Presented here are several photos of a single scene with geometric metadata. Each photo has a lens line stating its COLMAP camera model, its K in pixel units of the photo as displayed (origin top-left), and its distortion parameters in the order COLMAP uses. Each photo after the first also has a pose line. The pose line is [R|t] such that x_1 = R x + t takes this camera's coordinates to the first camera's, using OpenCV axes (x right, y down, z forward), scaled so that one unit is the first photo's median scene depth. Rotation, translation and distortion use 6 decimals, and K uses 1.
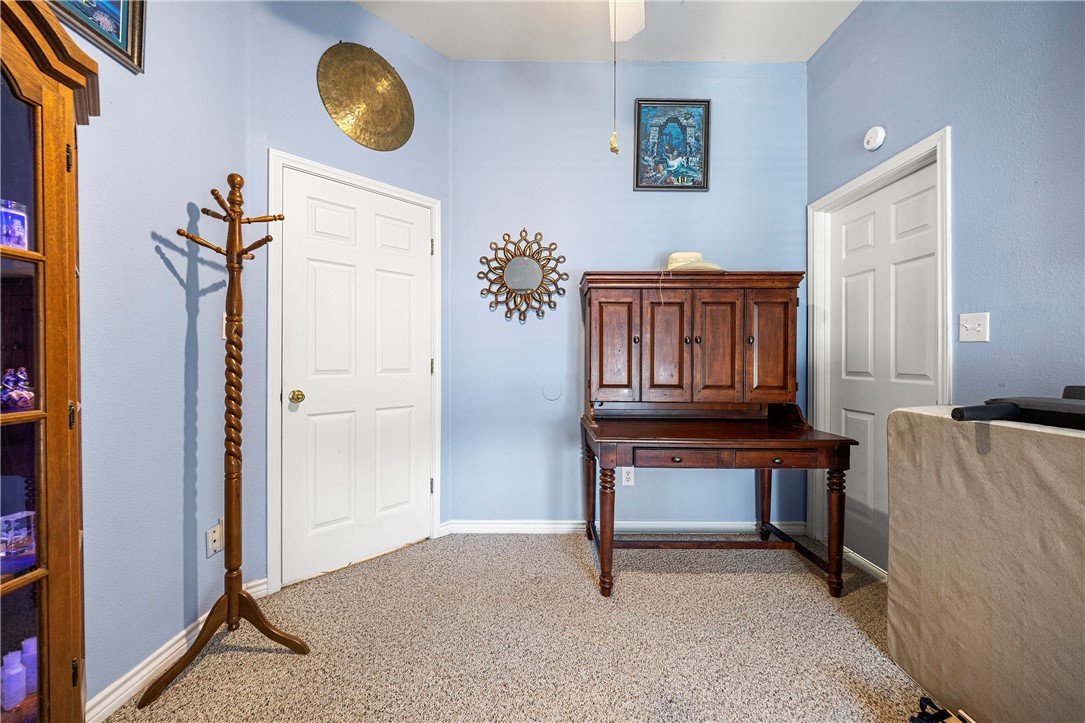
lens RADIAL K [[426.2, 0, 544.8], [0, 426.2, 359.9], [0, 0, 1]] dist [0.000784, -0.000089]
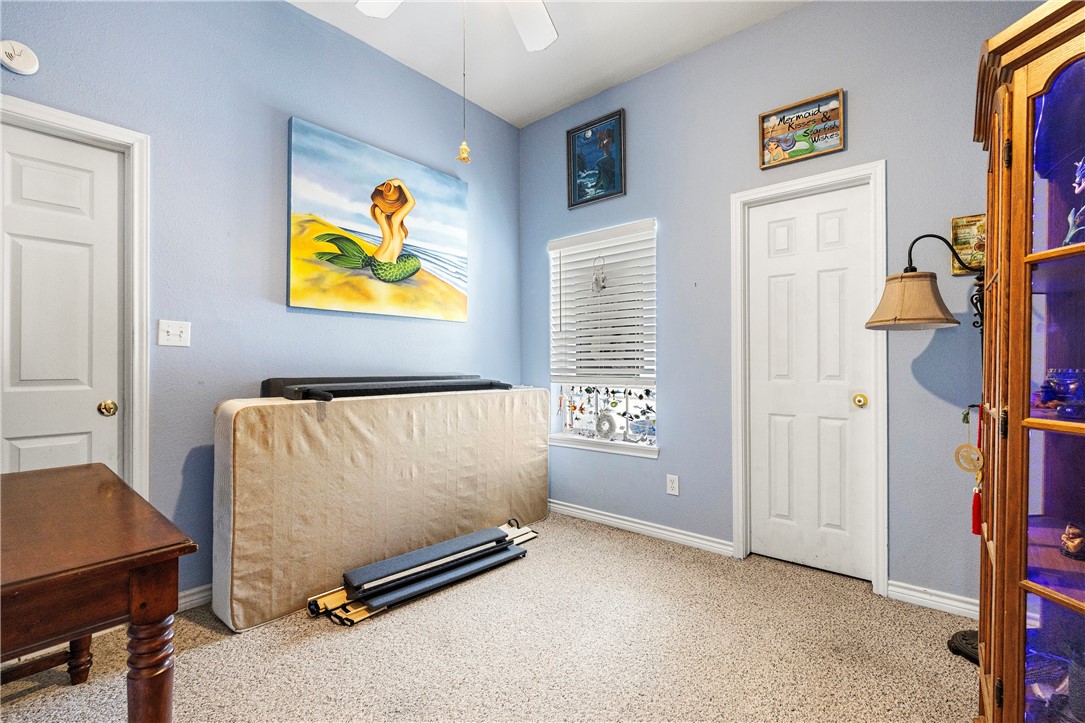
lens RADIAL K [[488.1, 0, 542.2], [0, 488.1, 364.8], [0, 0, 1]] dist [0.000656, 0.000030]
pose [[-0.758176, -0.004205, 0.652036, -0.666870], [0.000385, 0.999976, 0.006896, -0.001689], [-0.652050, 0.005479, -0.758156, 1.575604]]
